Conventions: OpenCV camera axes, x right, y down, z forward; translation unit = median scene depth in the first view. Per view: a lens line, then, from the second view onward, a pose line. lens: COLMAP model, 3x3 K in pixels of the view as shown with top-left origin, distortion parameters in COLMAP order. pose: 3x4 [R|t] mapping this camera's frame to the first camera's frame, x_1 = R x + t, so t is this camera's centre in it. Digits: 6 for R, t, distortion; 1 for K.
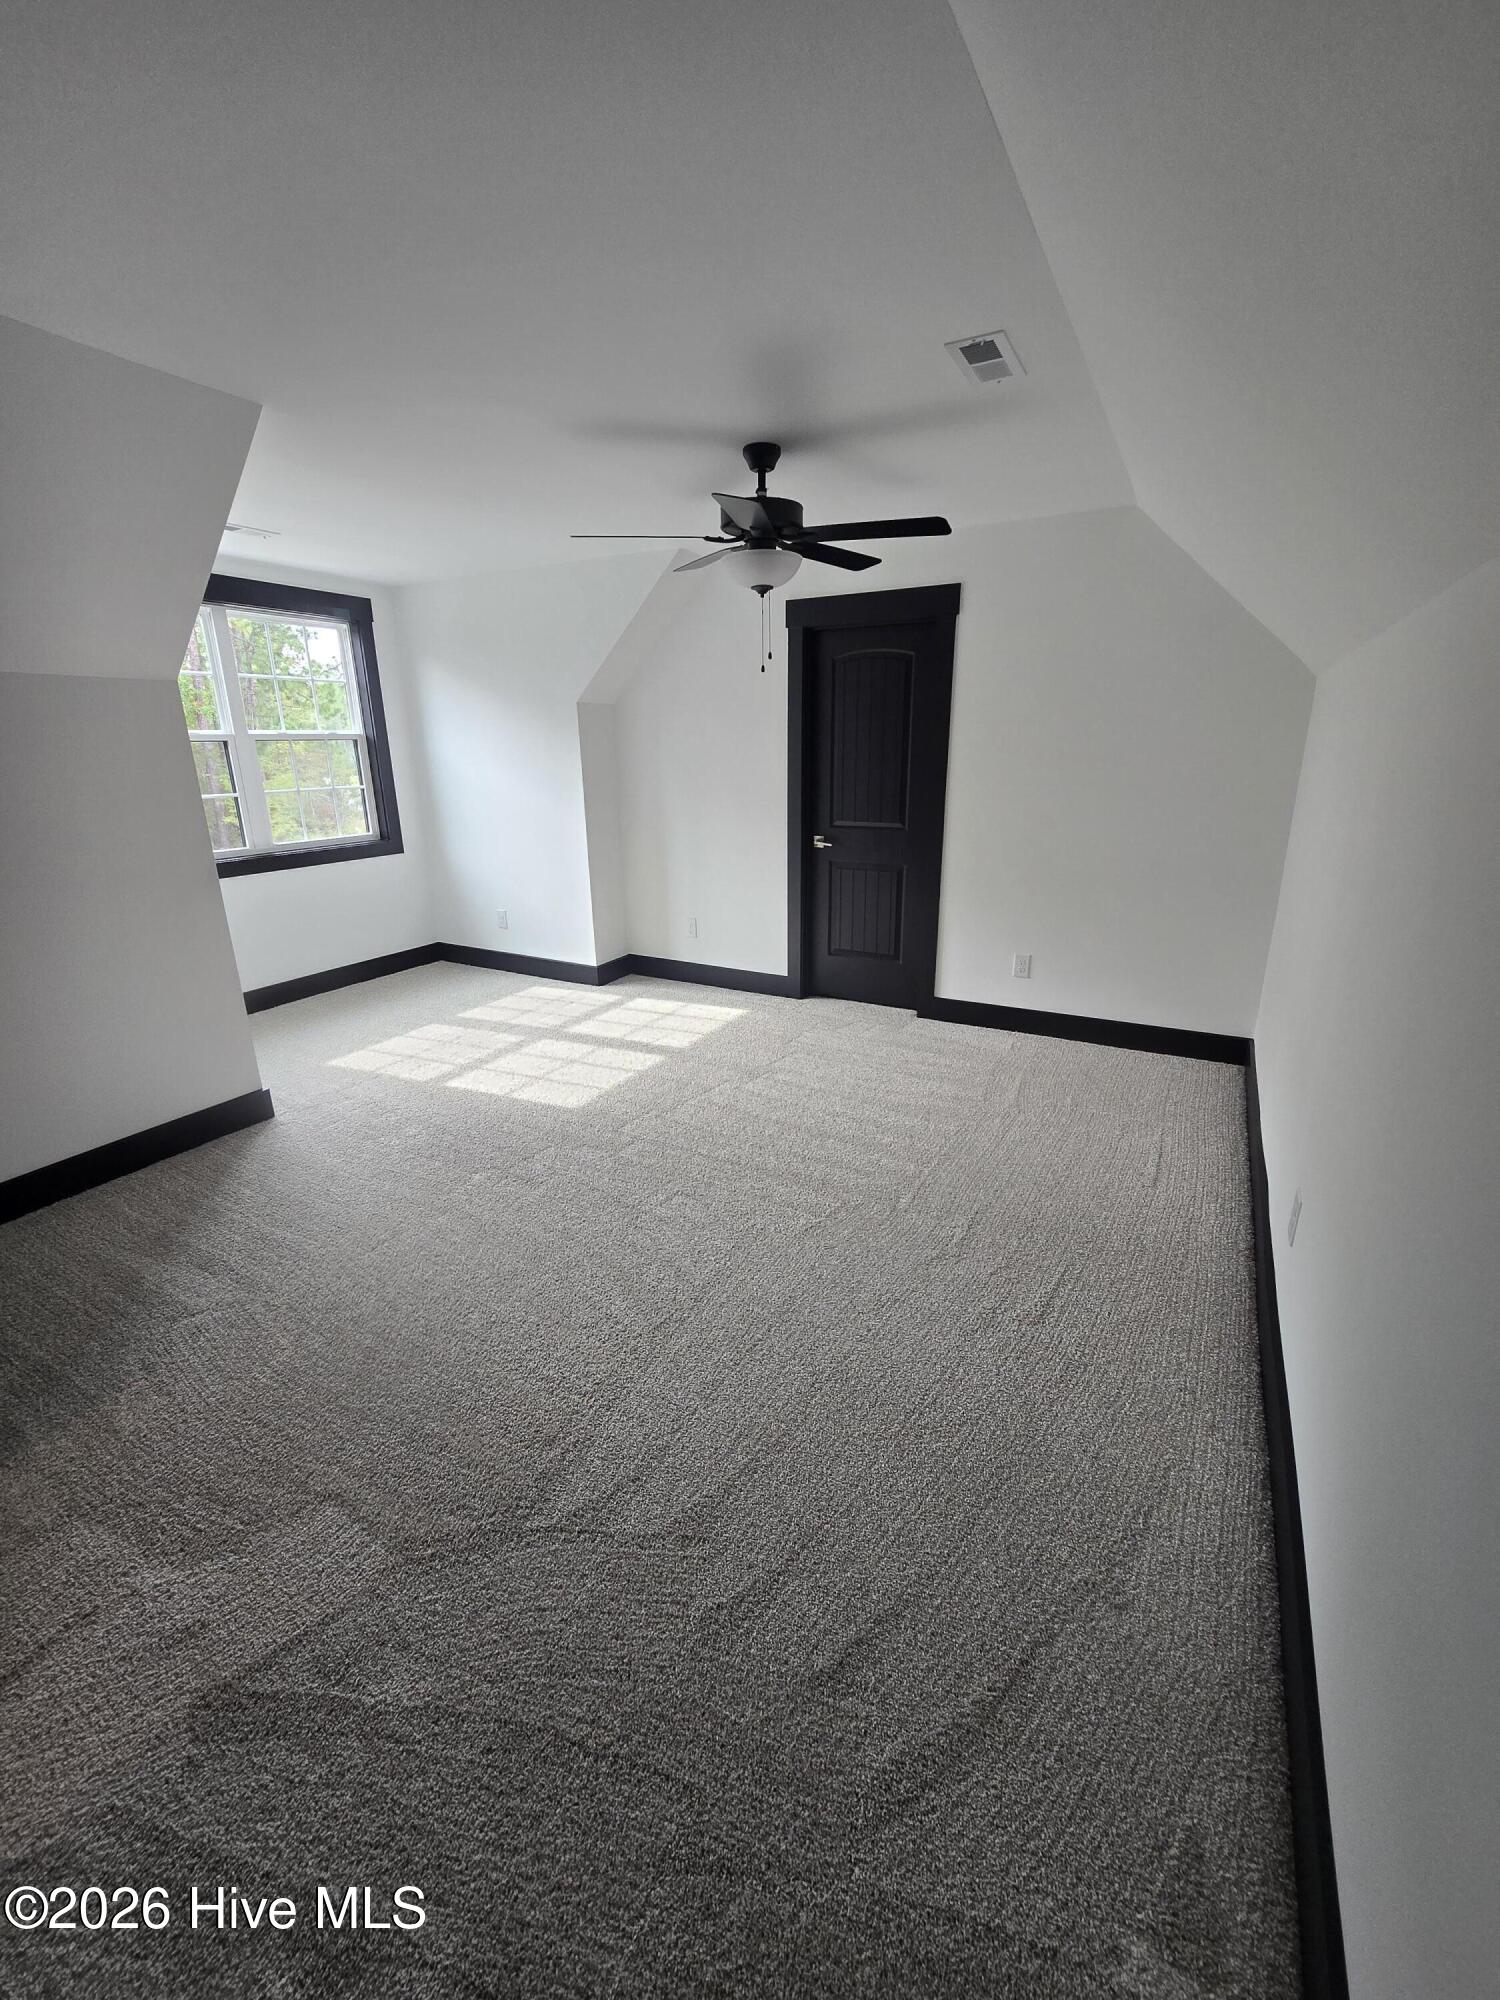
lens RADIAL K [[819.0, 0, 754.1], [0, 819.0, 994.0], [0, 0, 1]] dist [0.001436, 0.000433]
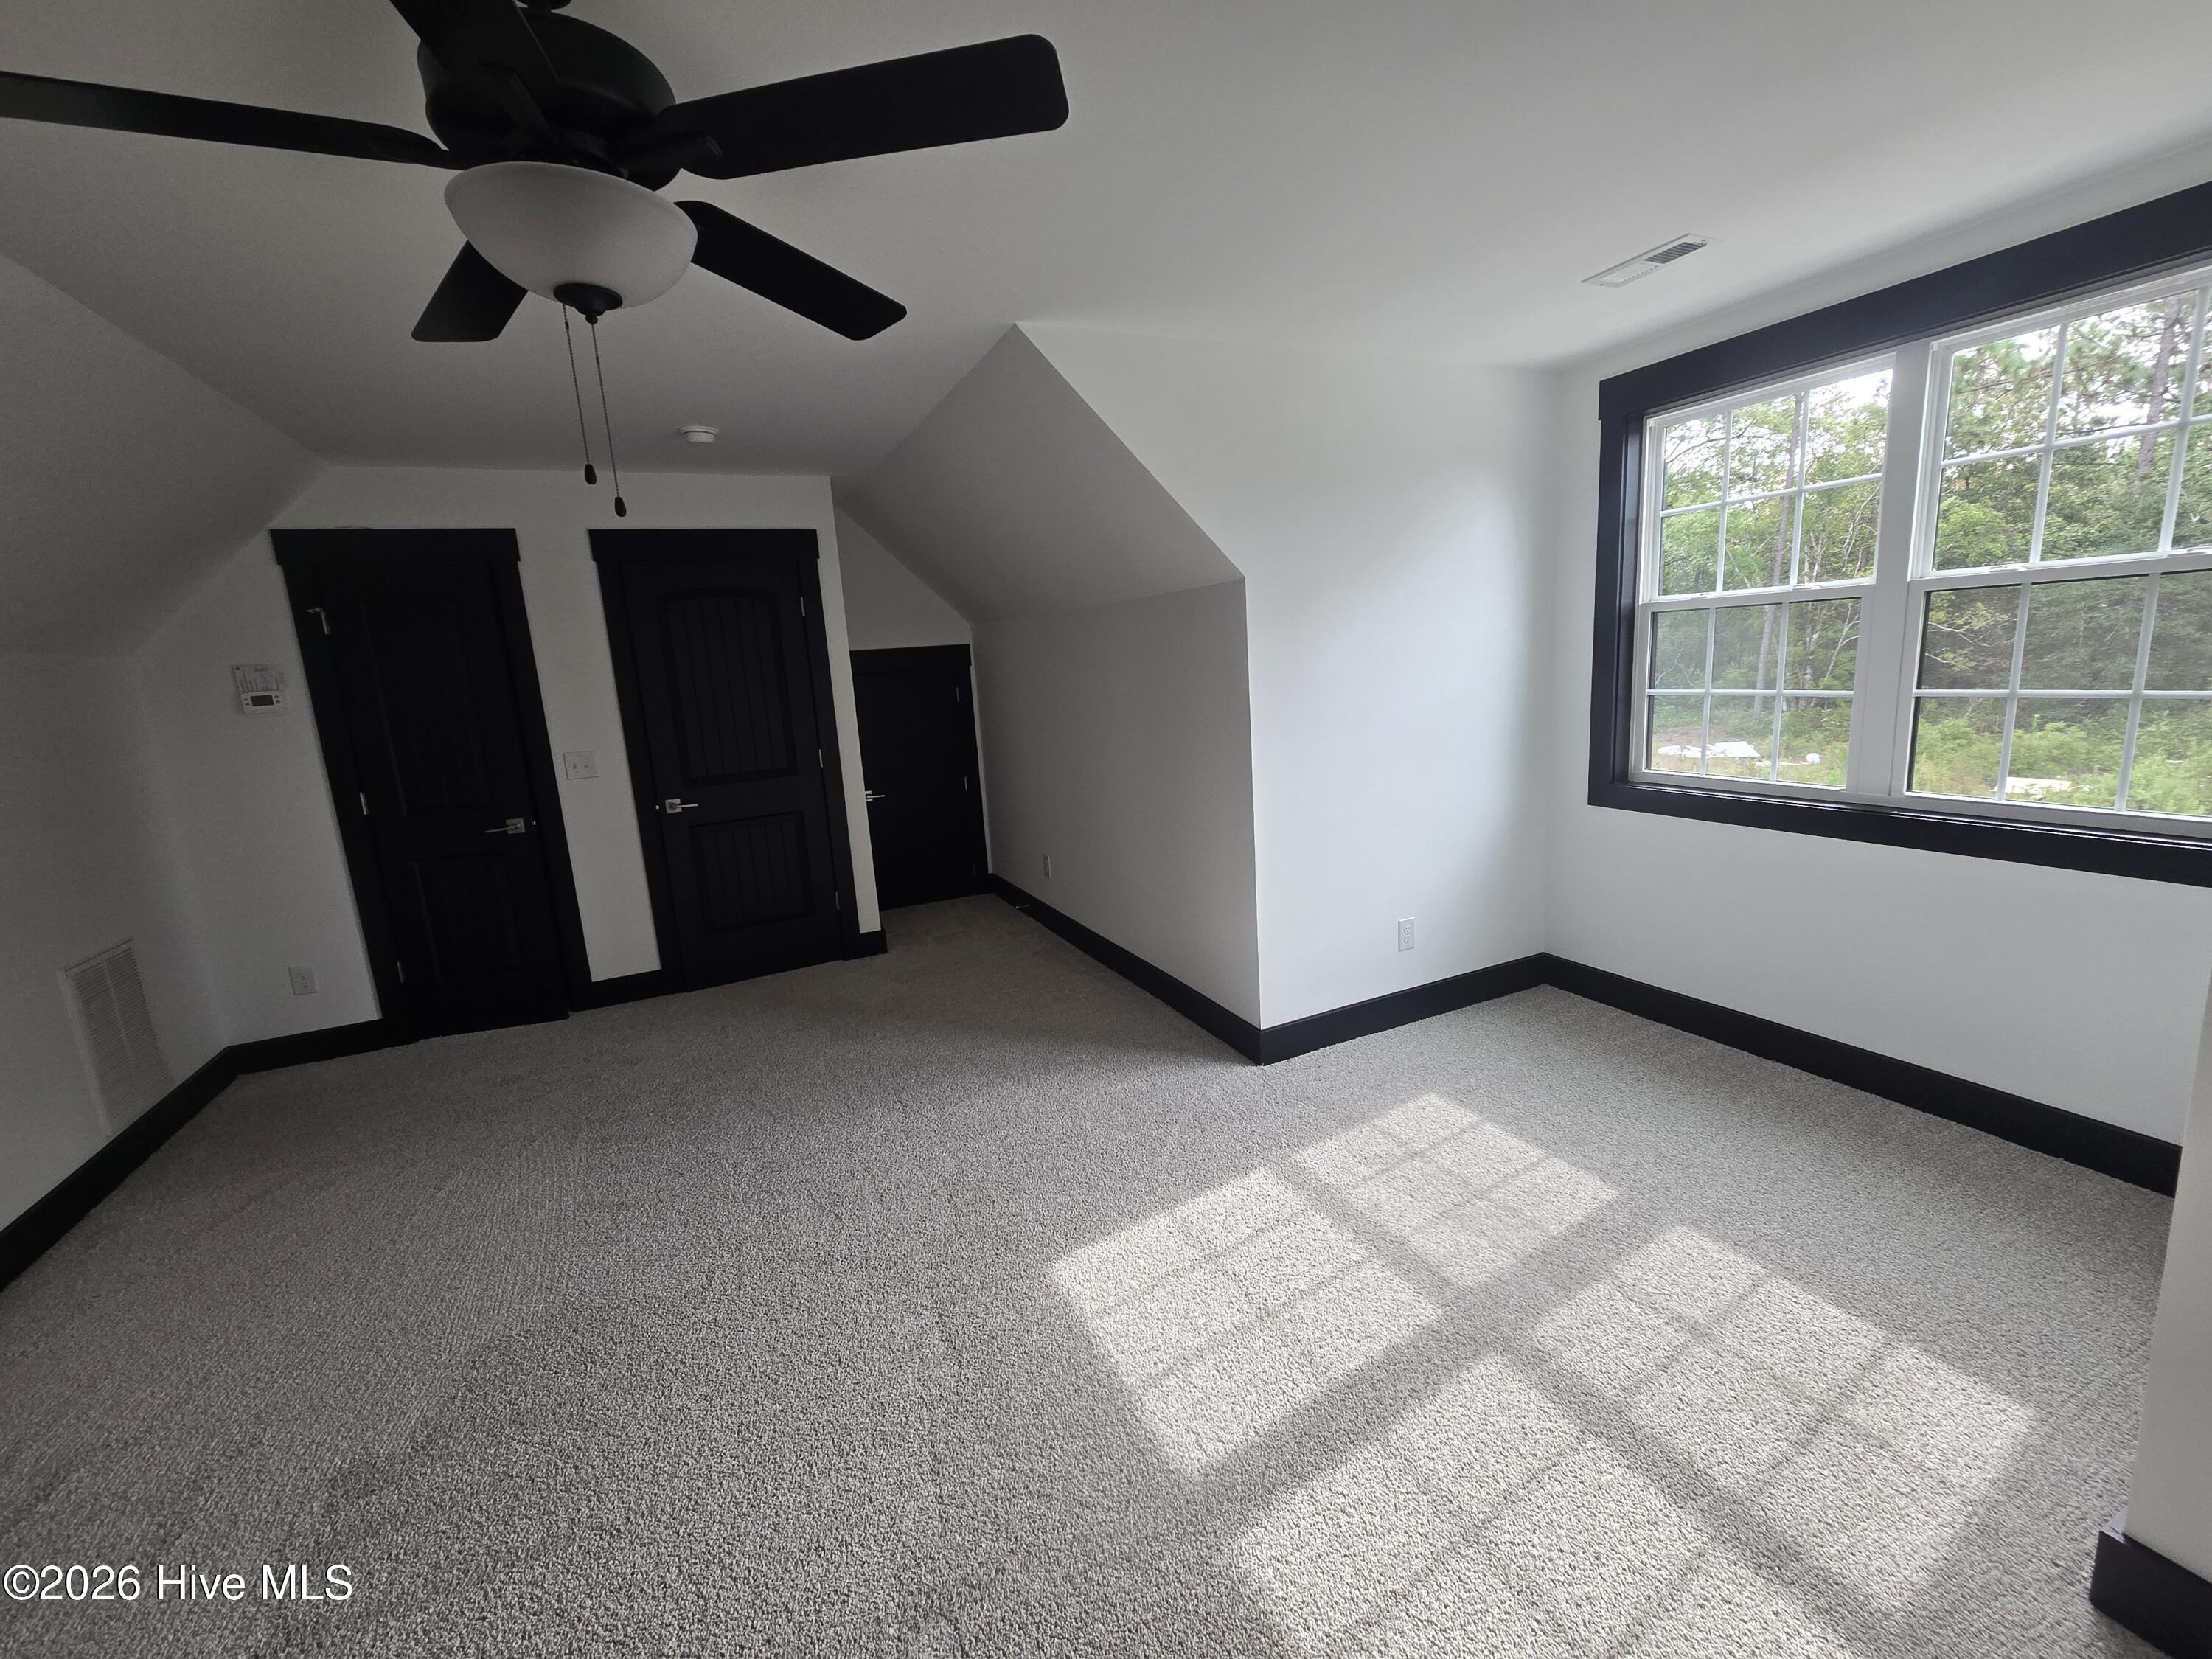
lens RADIAL K [[905.8, 0, 1095.7], [0, 905.8, 826.4], [0, 0, 1]] dist [0.001436, 0.000433]
pose [[-0.581321, 0.198696, -0.789041, 0.173865], [-0.176229, 0.915963, 0.360493, -0.319958], [0.794361, 0.348614, -0.497453, 1.022833]]
